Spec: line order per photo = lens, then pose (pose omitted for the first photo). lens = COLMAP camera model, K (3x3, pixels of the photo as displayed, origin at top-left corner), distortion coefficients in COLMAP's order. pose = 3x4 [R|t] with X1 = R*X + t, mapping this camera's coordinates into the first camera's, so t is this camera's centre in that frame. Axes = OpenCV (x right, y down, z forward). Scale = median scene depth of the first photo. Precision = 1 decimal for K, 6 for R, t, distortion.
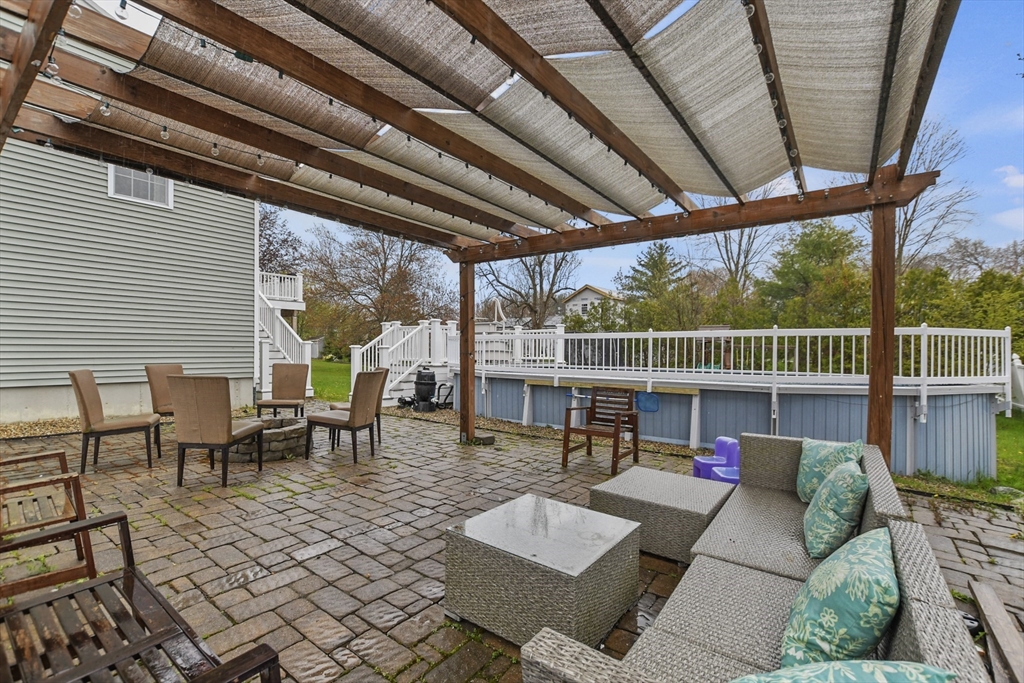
lens RADIAL K [[467.5, 0, 508.0], [0, 467.5, 345.7], [0, 0, 1]] dist [-0.030293, 0.000576]
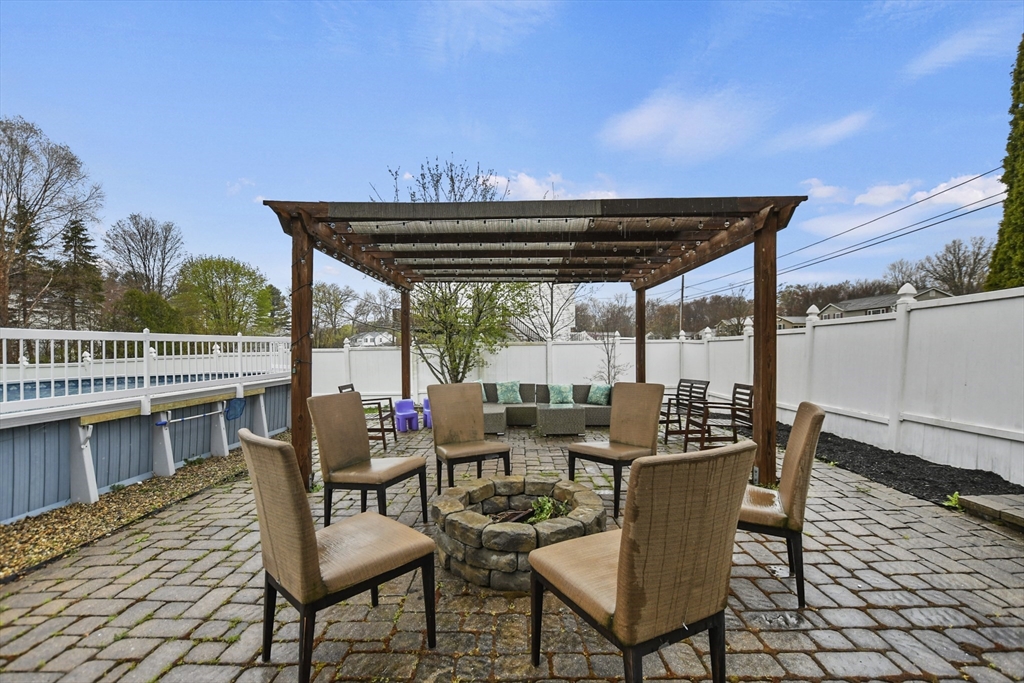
lens RADIAL K [[467.5, 0, 508.0], [0, 467.5, 345.7], [0, 0, 1]] dist [-0.030293, 0.000576]
pose [[-0.607408, 0.006139, 0.794366, -0.675280], [0.002580, 0.999980, -0.005755, -0.001519], [-0.794386, -0.001446, -0.607412, 0.967050]]
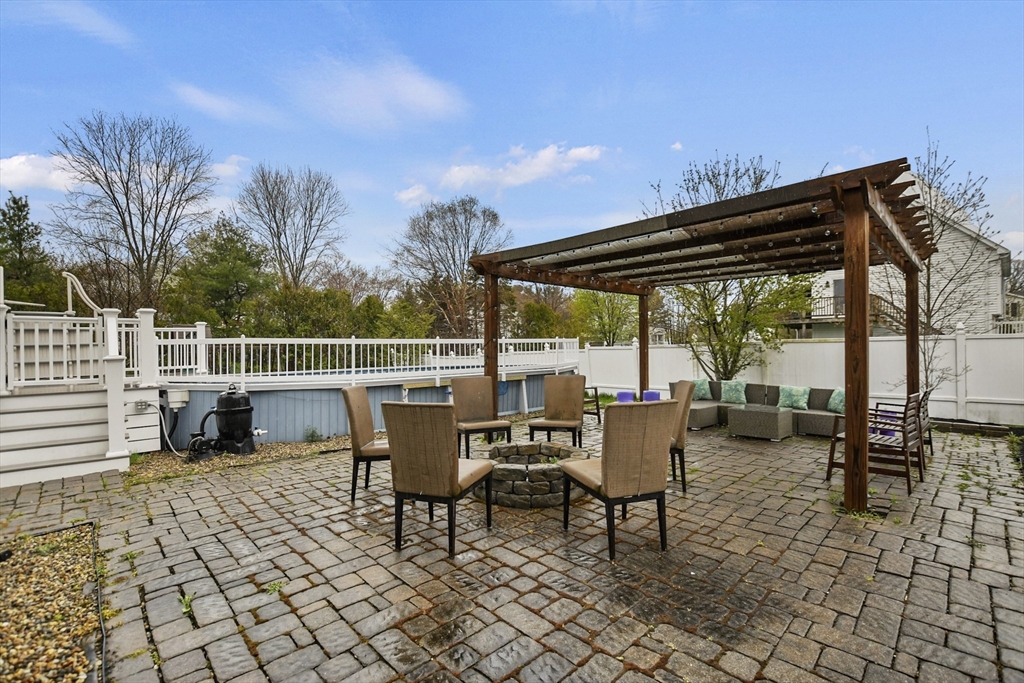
lens RADIAL K [[467.5, 0, 508.0], [0, 467.5, 345.7], [0, 0, 1]] dist [-0.030293, 0.000576]
pose [[0.149311, 0.000319, 0.988790, -0.941652], [0.004987, 0.999987, -0.001076, -0.006178], [-0.988778, 0.005092, 0.149307, 0.653741]]
